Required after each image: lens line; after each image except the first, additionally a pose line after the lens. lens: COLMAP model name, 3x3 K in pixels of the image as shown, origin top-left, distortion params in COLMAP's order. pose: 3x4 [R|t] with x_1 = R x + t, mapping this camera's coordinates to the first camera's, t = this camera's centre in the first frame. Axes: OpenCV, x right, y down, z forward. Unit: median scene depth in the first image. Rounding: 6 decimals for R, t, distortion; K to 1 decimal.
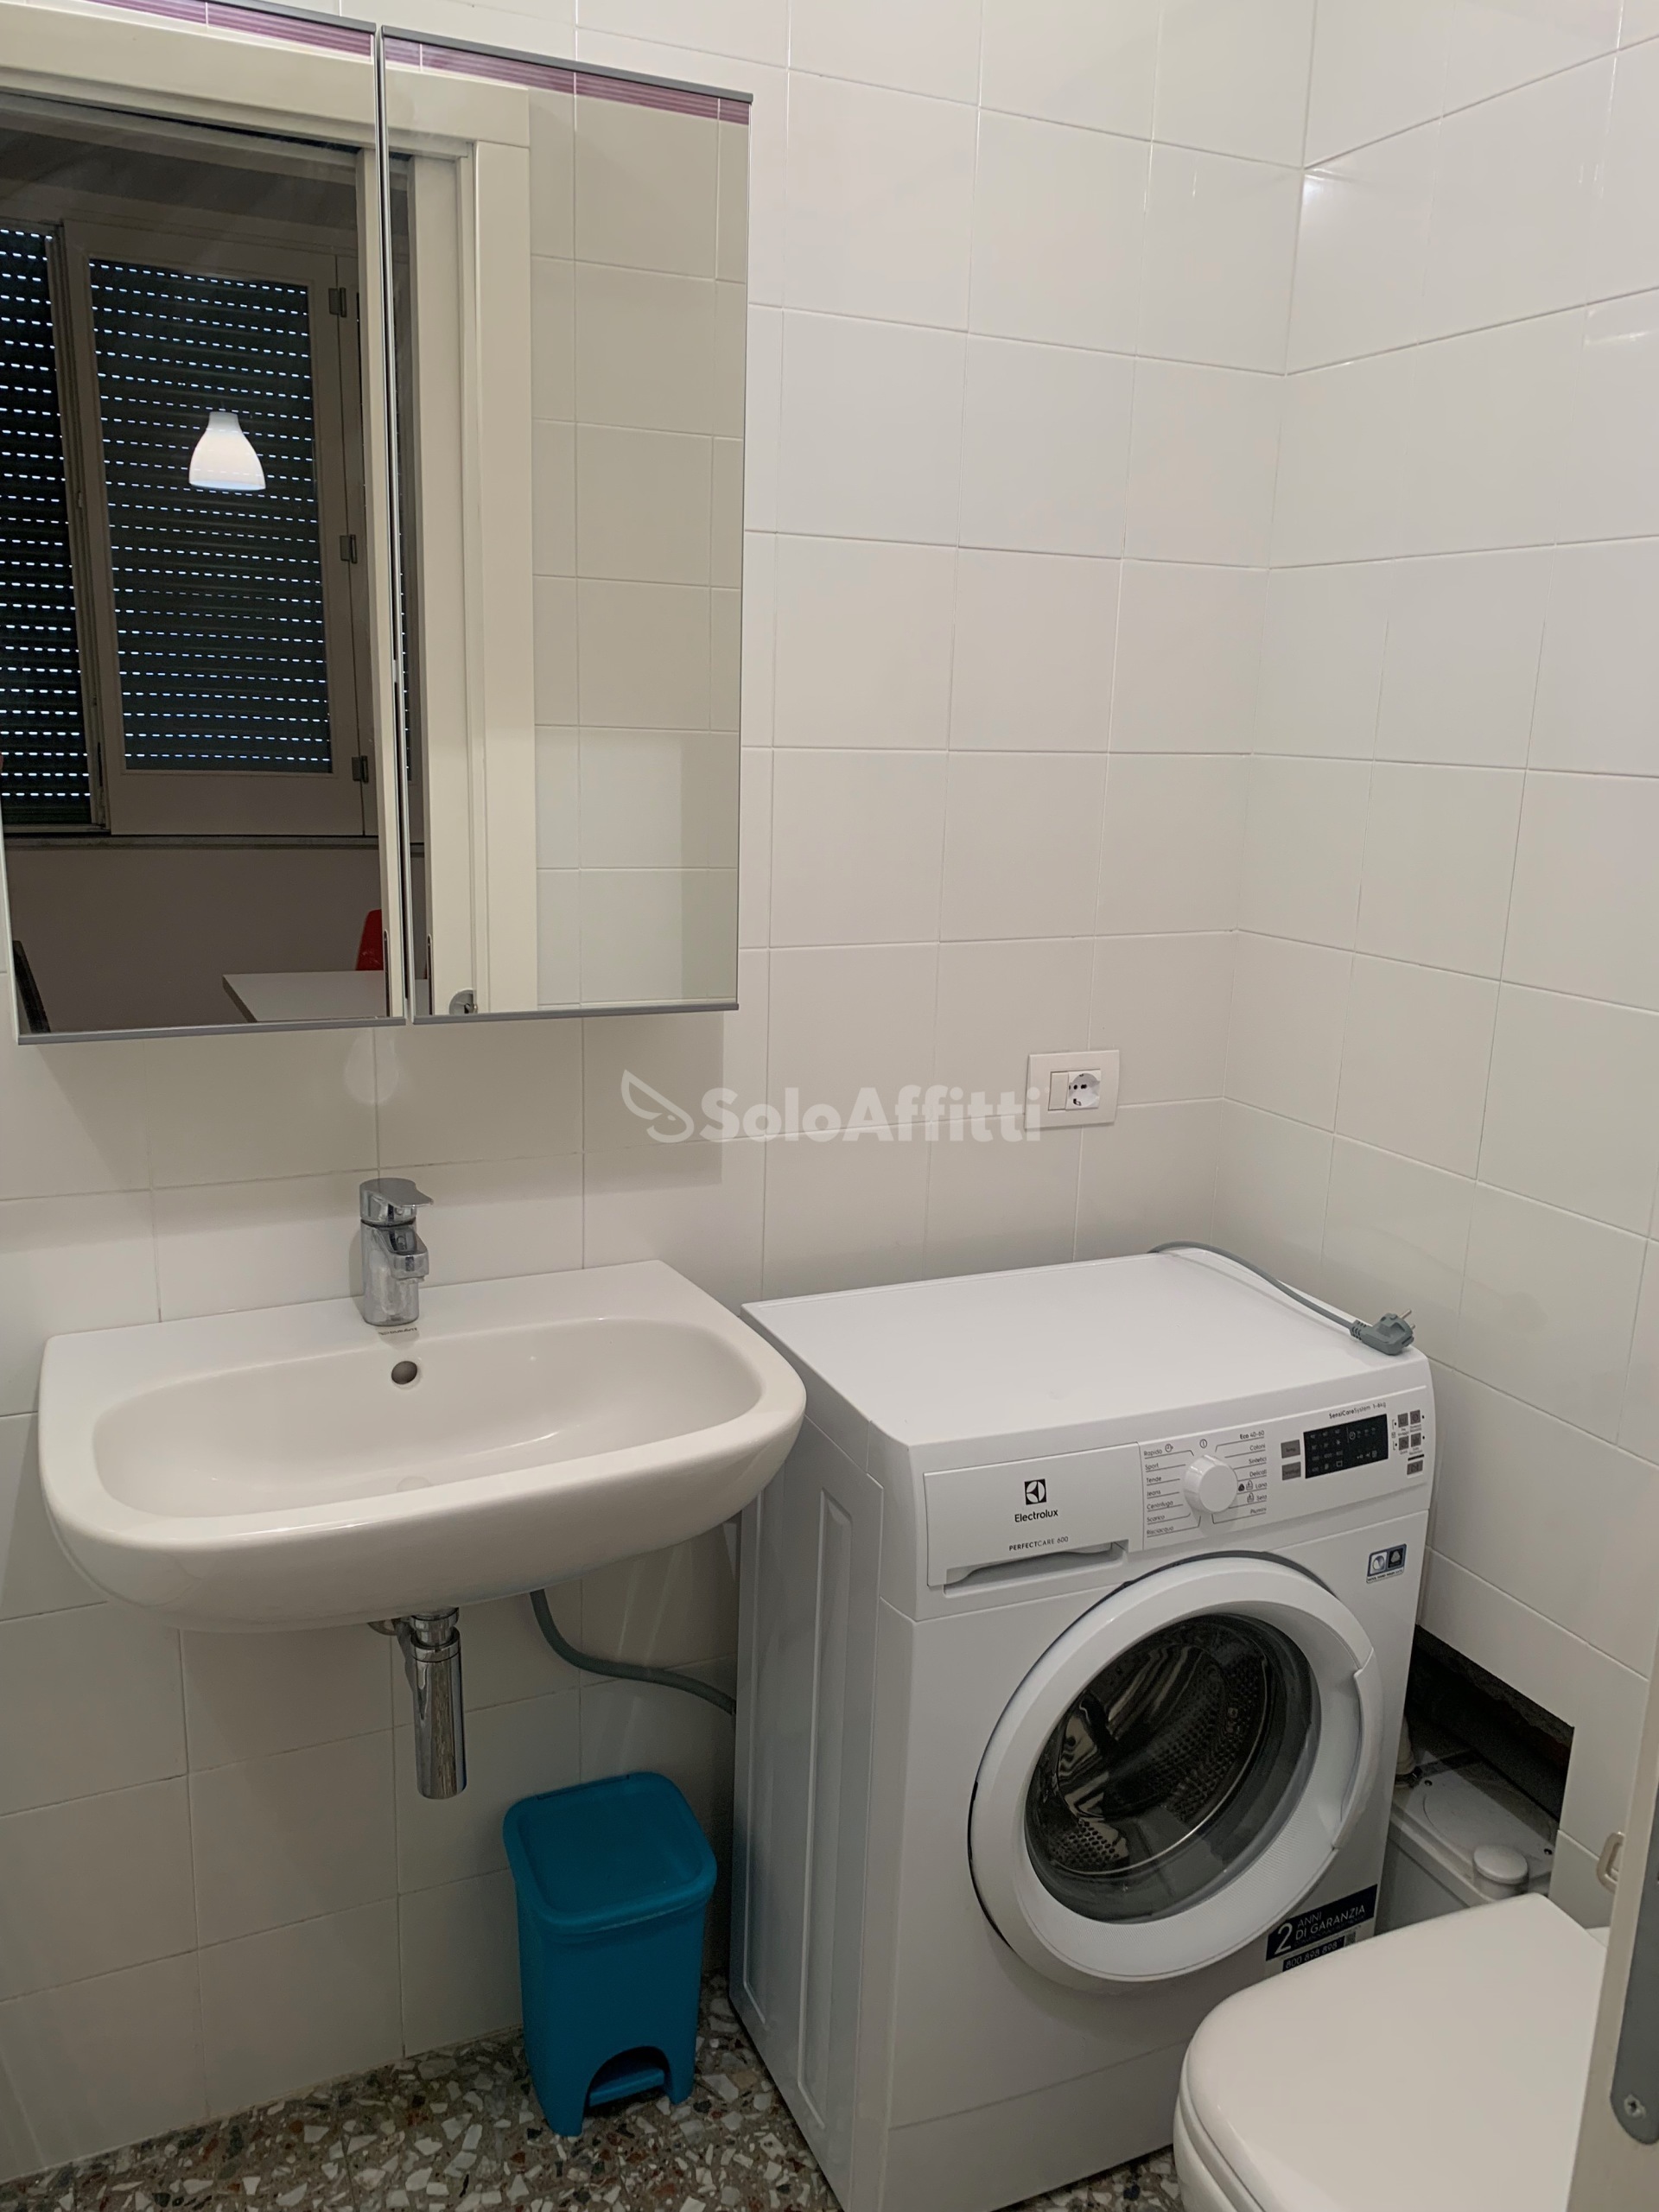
lens RADIAL K [[1733.1, 0, 833.2], [0, 1733.1, 1107.6], [0, 0, 1]] dist [0.041333, -0.048346]
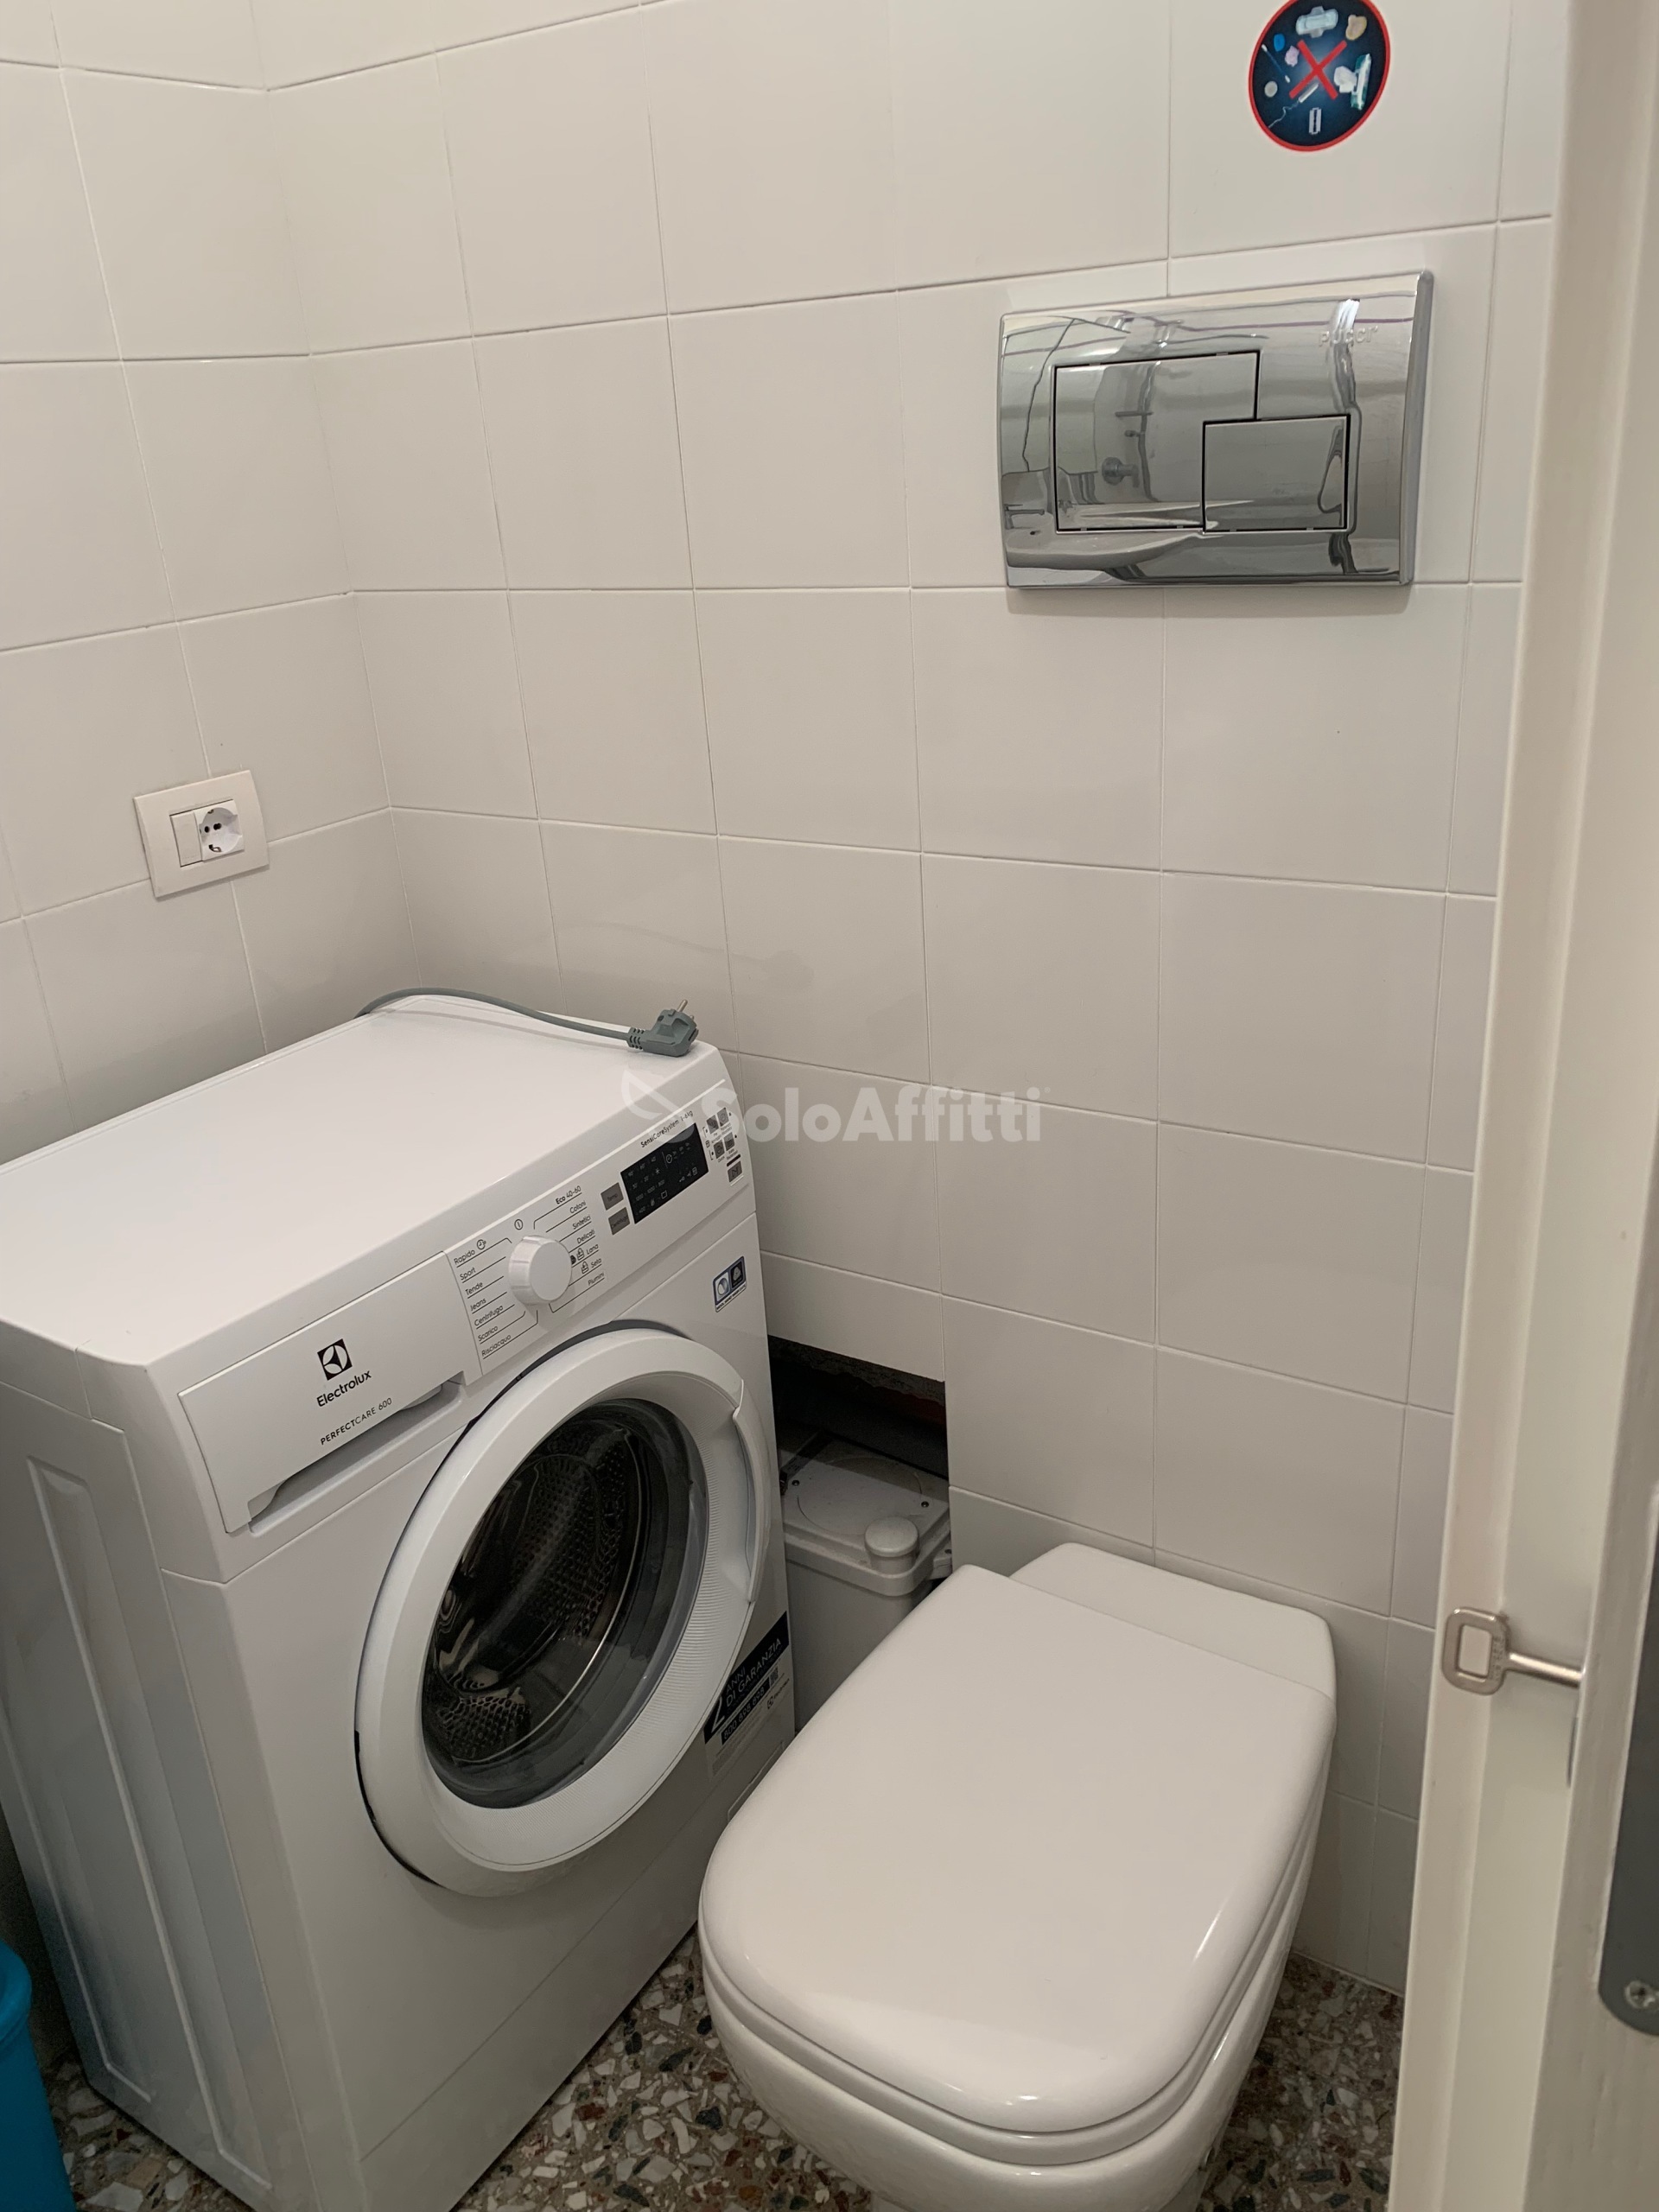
lens RADIAL K [[1733.1, 0, 843.9], [0, 1733.1, 1112.4], [0, 0, 1]] dist [0.041333, -0.048346]
pose [[0.845053, -0.284096, 0.452962, -0.006117], [0.213542, 0.955990, 0.201205, 0.014165], [-0.490189, -0.073302, 0.868529, 0.215618]]
